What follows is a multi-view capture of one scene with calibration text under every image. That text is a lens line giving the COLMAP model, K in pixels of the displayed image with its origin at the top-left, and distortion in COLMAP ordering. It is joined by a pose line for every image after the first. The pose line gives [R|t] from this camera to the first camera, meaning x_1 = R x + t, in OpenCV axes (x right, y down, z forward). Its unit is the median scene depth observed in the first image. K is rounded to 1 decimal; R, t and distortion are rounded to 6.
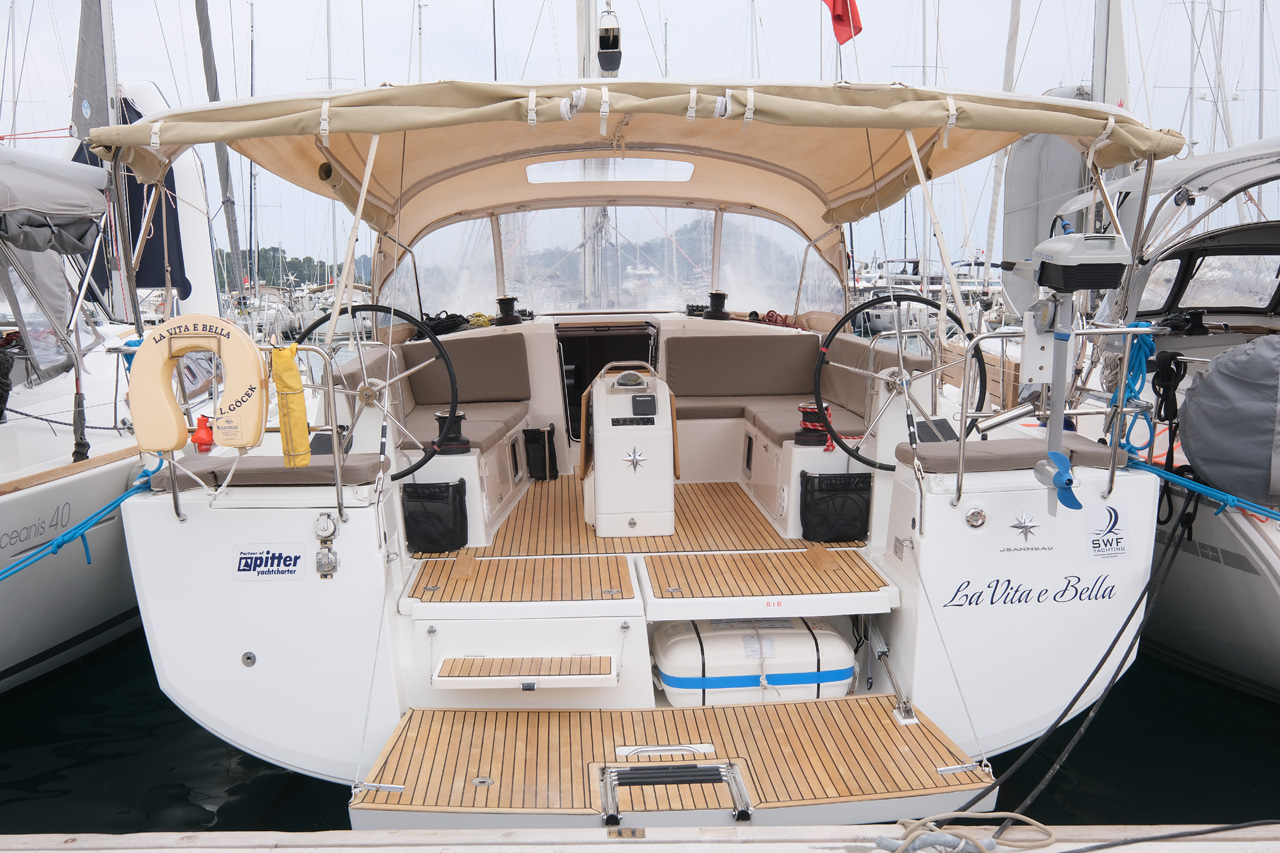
lens RADIAL K [[1326.4, 0, 640.0], [0, 1326.4, 426.5], [0, 0, 1]] dist [0.000753, 0.001305]
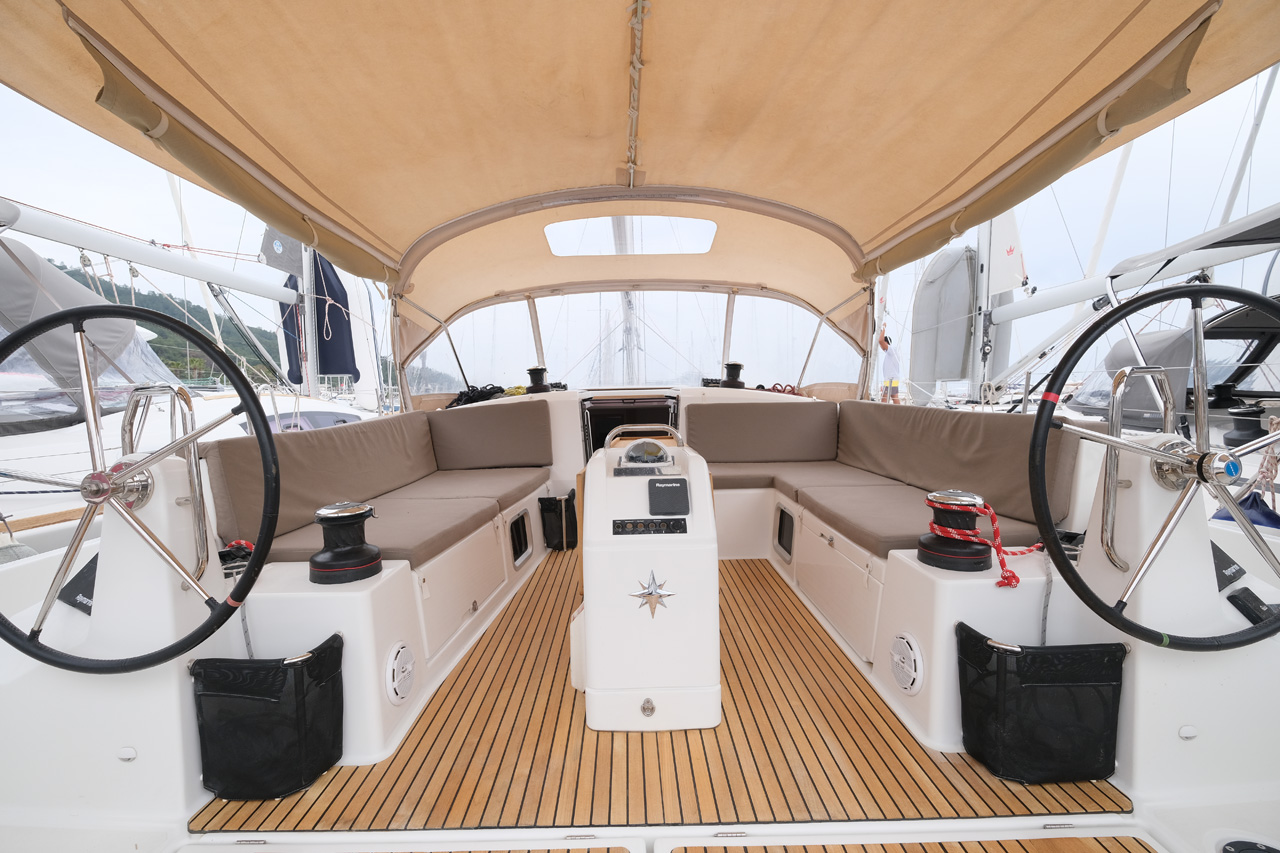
lens RADIAL K [[538.4, 0, 640.0], [0, 538.4, 426.5], [0, 0, 1]] dist [-0.009098, 0.000747]
pose [[0.999308, 0.000746, -0.037195, -0.000624], [-0.002927, 0.998276, -0.058618, -0.026593], [0.037087, 0.058686, 0.997587, 0.611134]]
